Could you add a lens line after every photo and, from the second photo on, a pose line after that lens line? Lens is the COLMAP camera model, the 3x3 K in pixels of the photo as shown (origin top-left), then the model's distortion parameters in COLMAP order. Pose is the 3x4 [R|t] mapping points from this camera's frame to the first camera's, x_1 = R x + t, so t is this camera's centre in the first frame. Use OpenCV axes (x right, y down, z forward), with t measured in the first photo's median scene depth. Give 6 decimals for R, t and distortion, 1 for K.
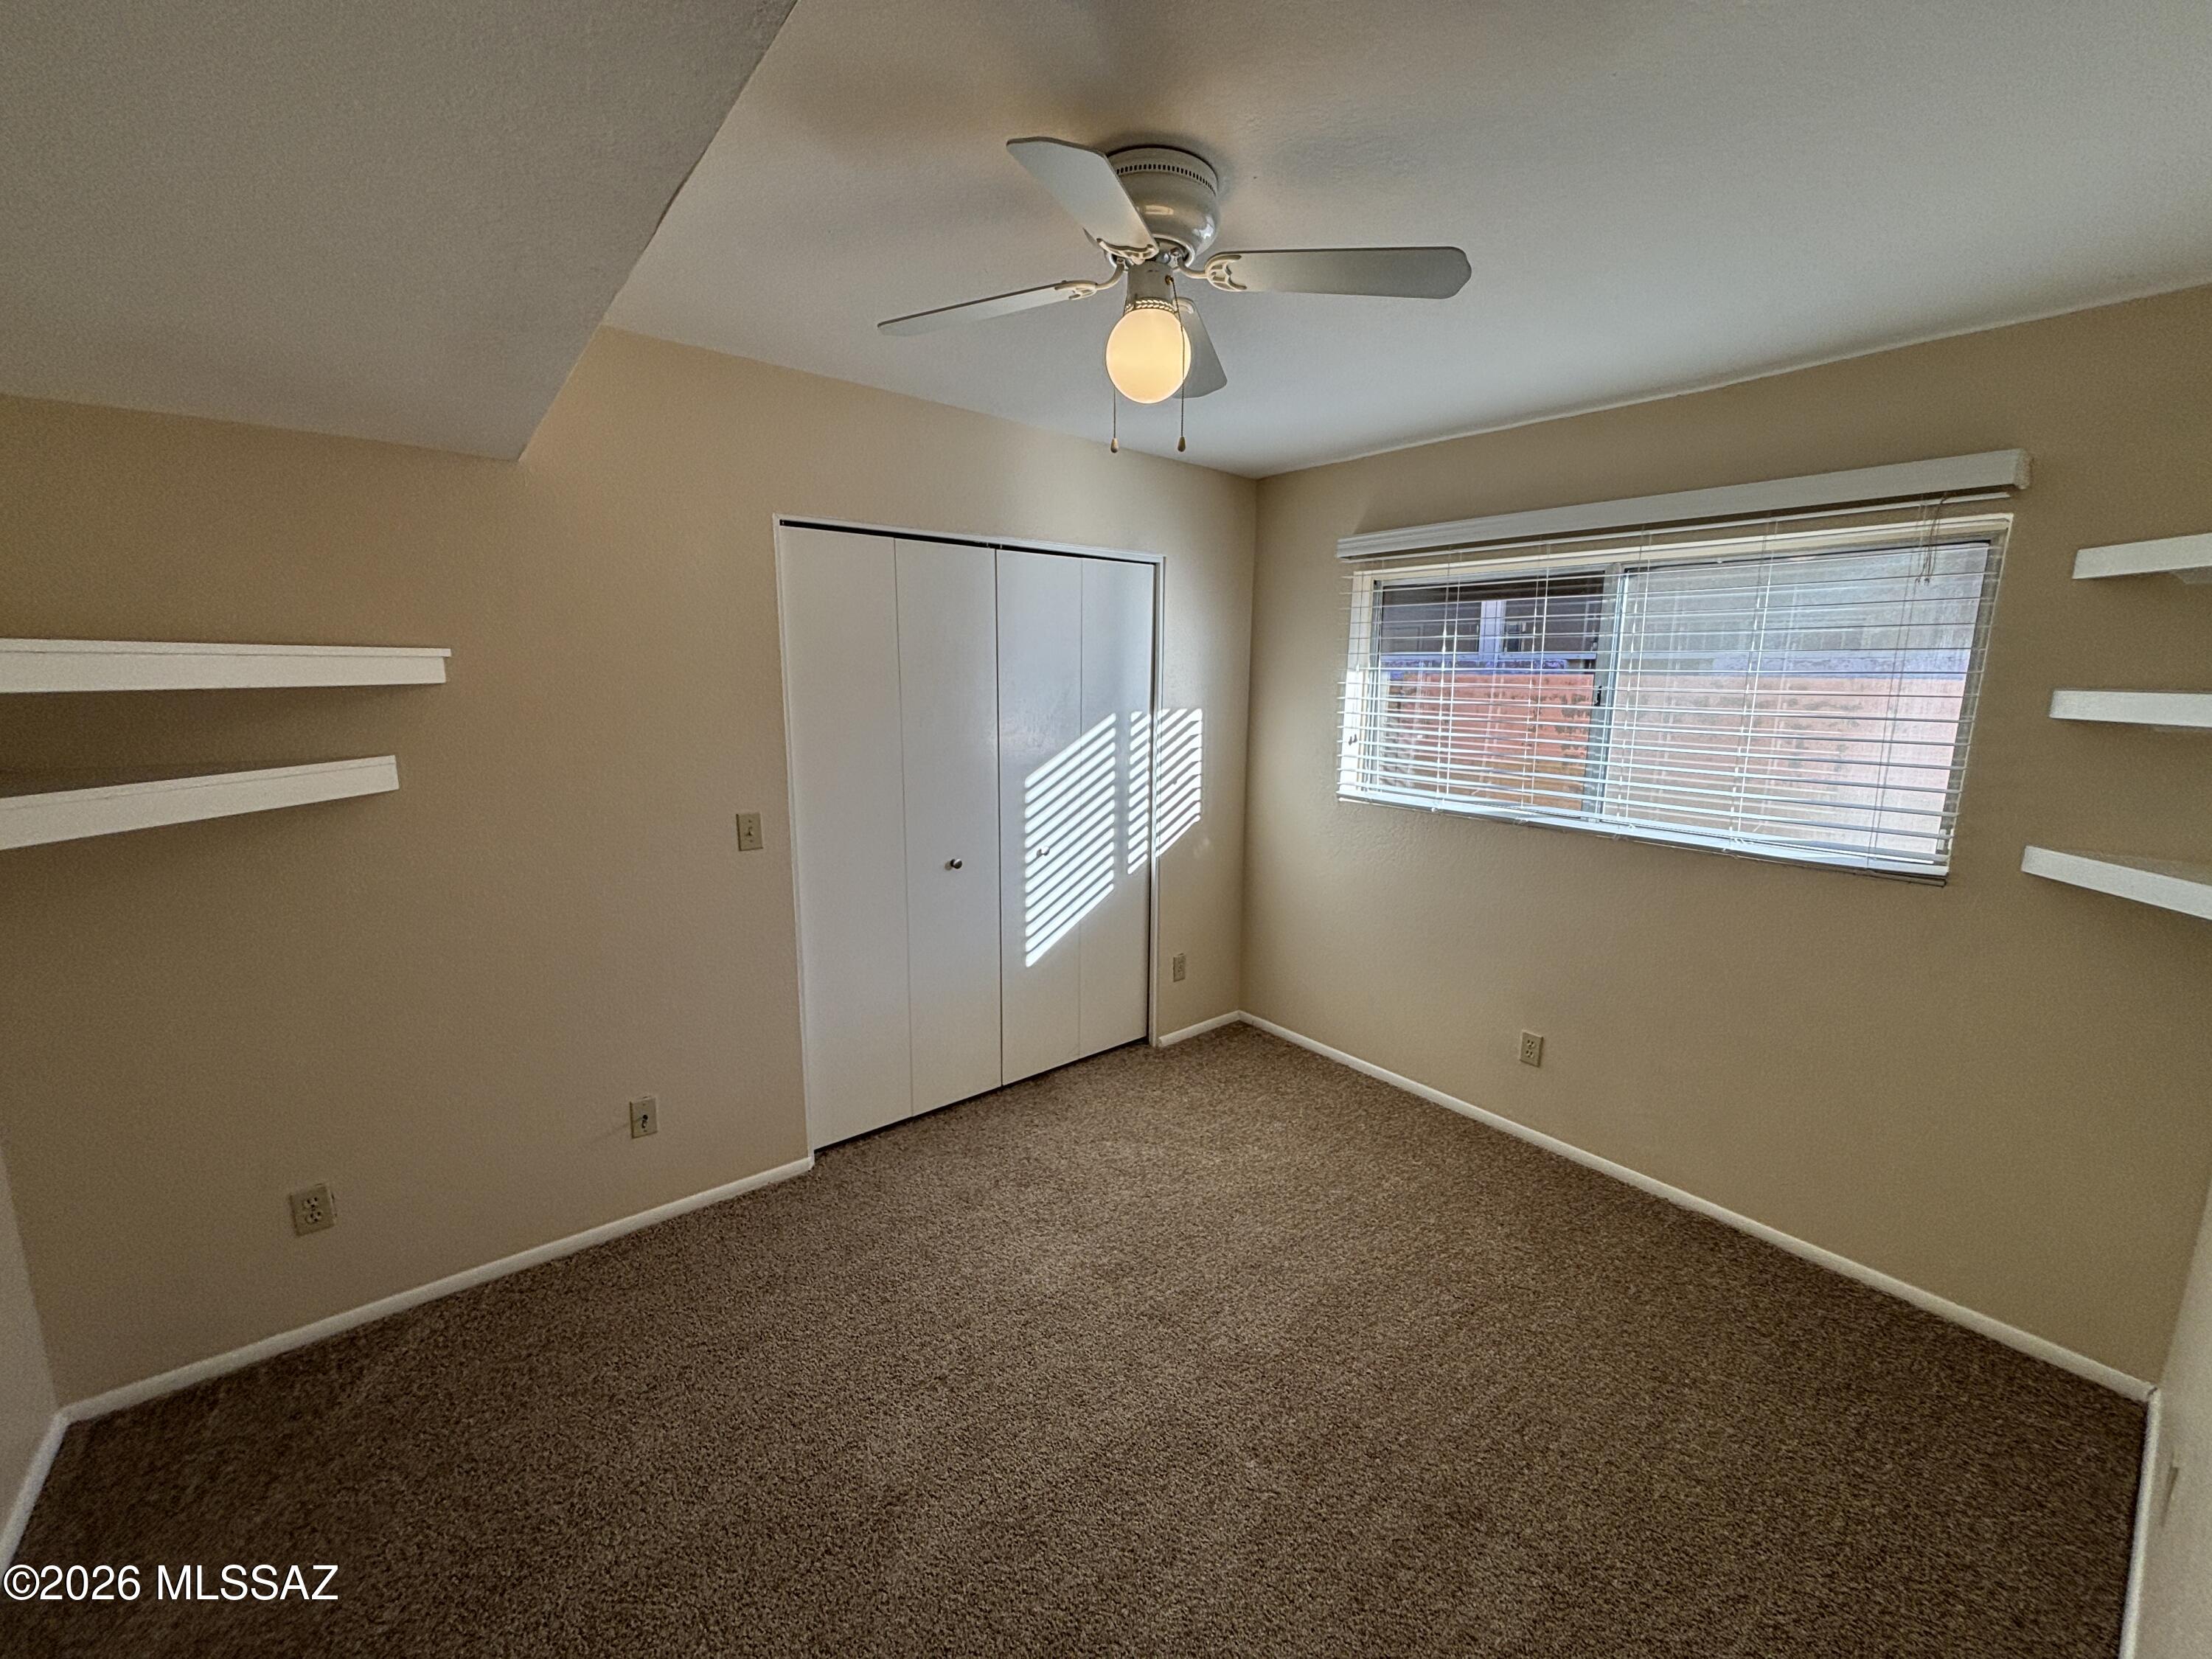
lens RADIAL K [[891.8, 0, 1099.8], [0, 891.8, 827.7], [0, 0, 1]] dist [-0.001822, -0.000249]
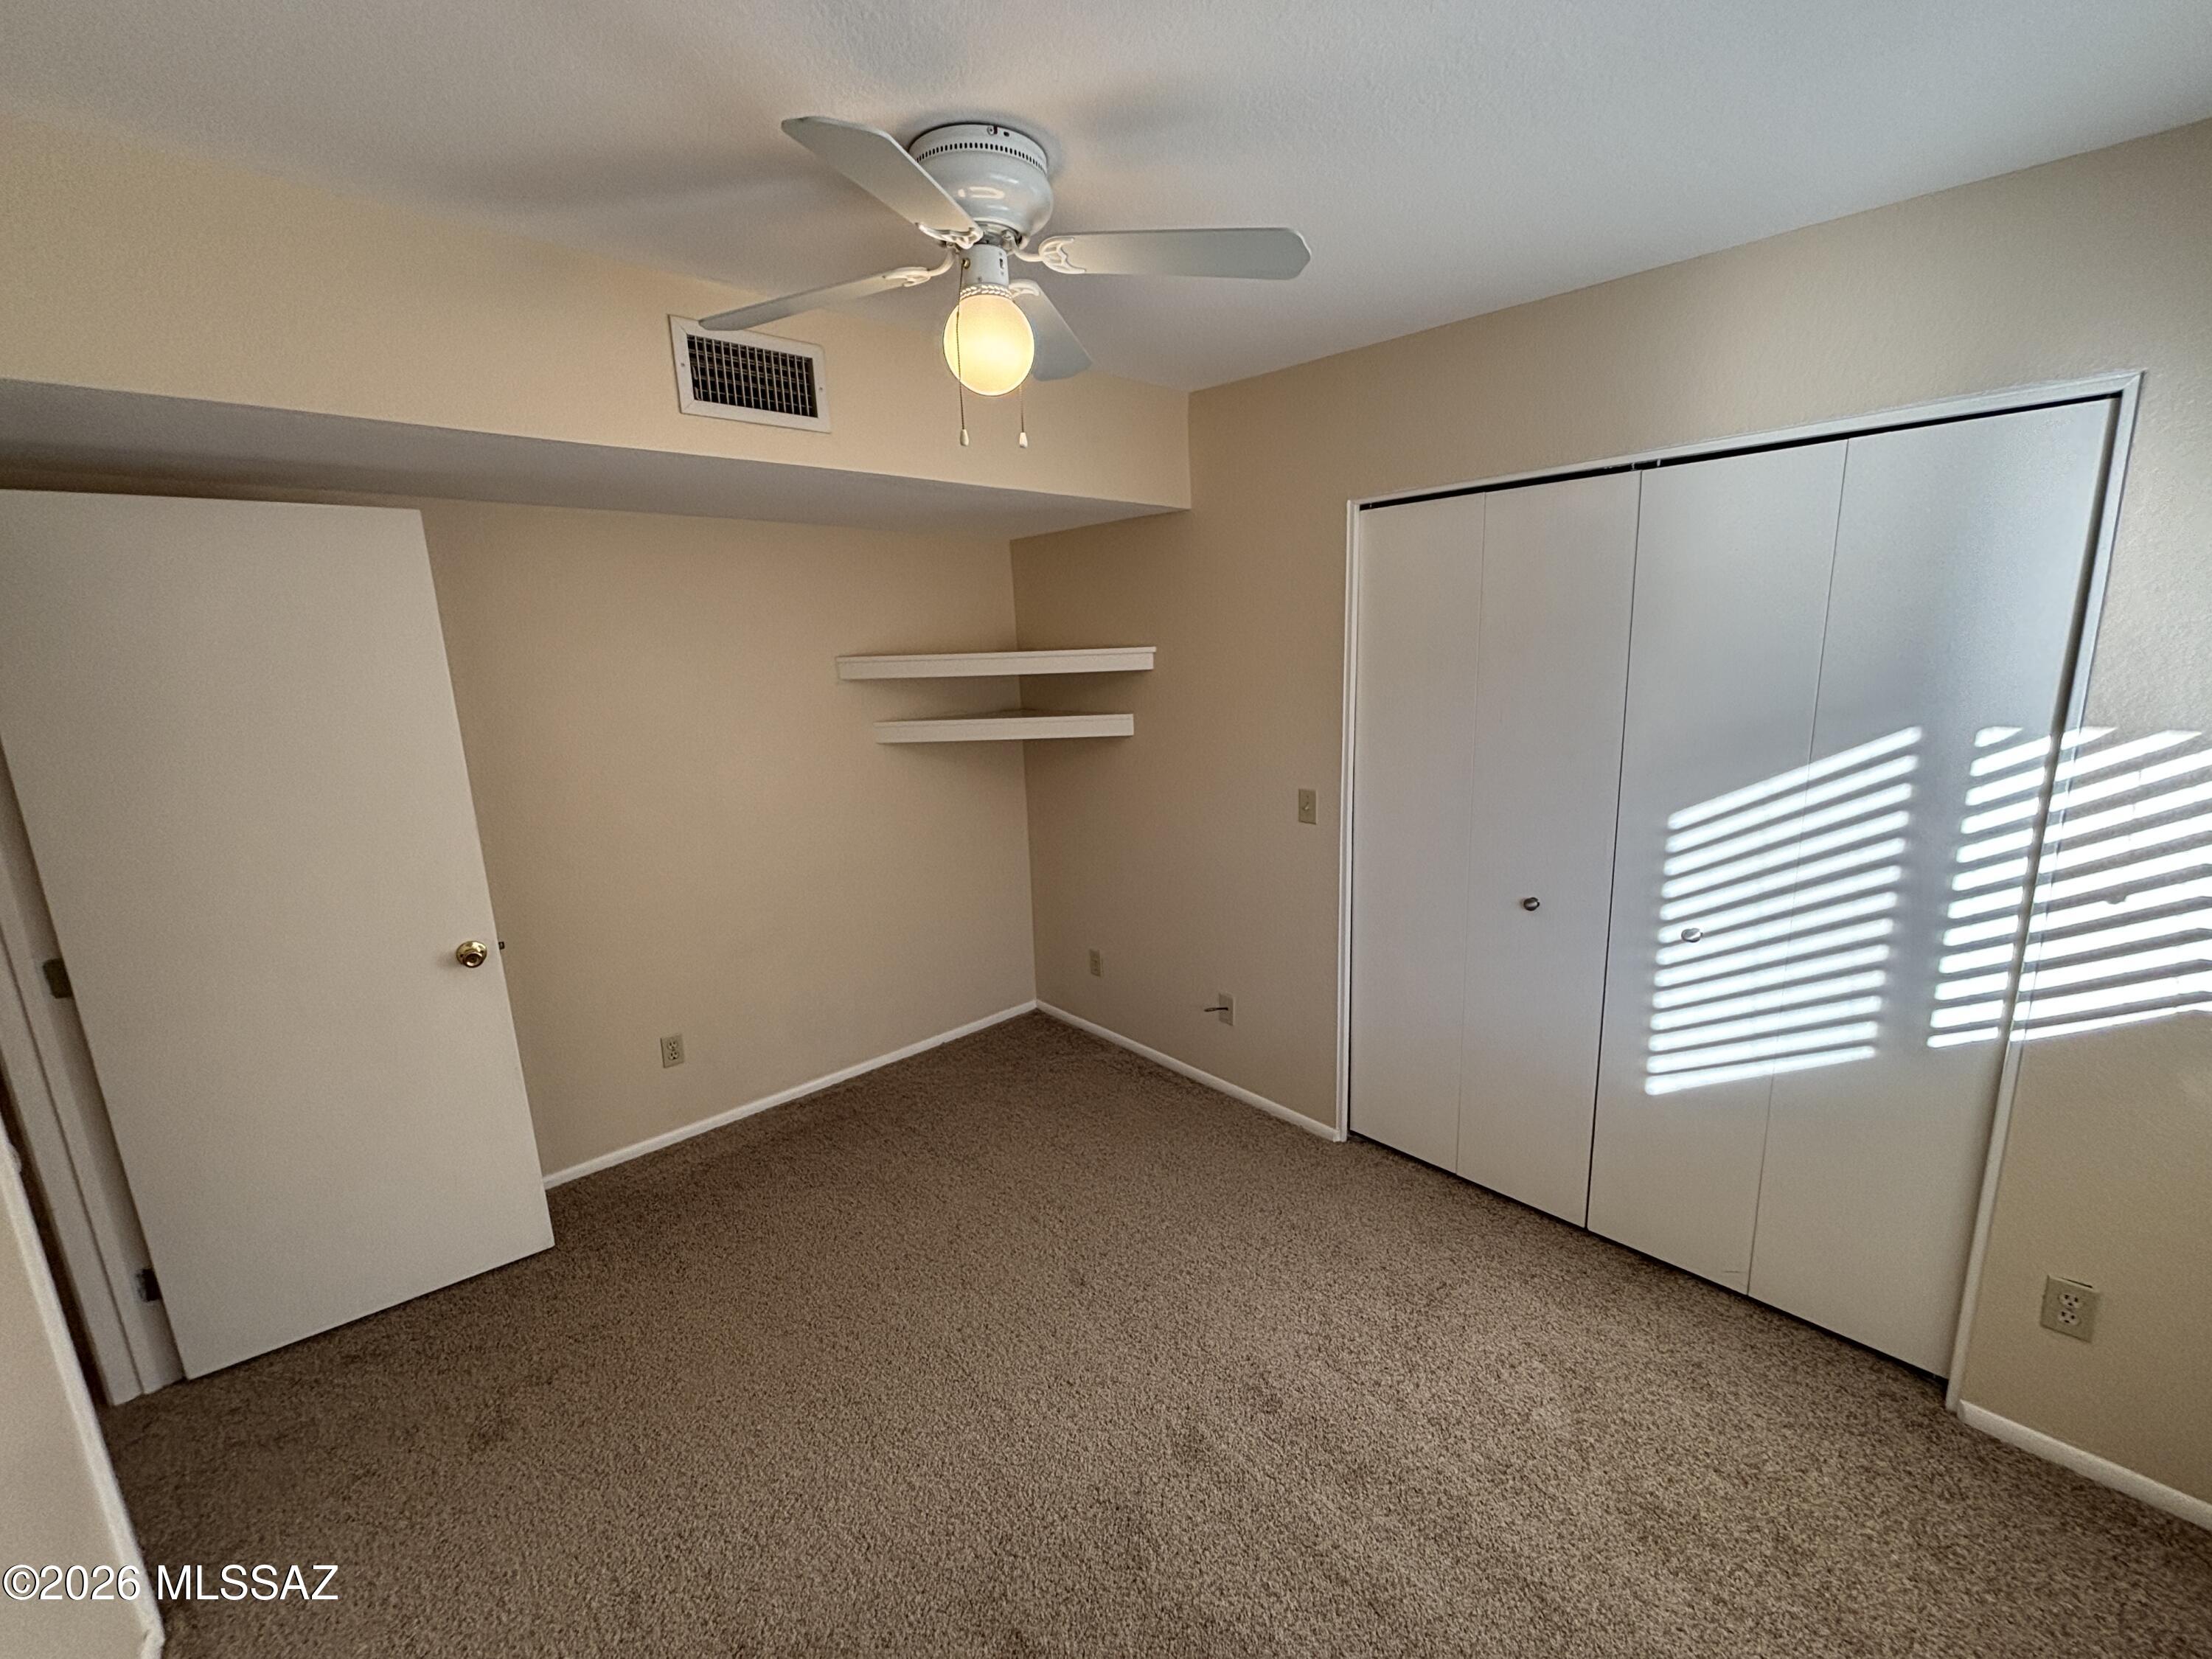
lens RADIAL K [[891.8, 0, 1099.8], [0, 891.8, 827.7], [0, 0, 1]] dist [-0.001822, -0.000249]
pose [[0.049417, 0.190885, -0.980368, 0.521682], [-0.137565, 0.973513, 0.182616, -0.104461], [0.989259, 0.125840, 0.074367, 0.526678]]
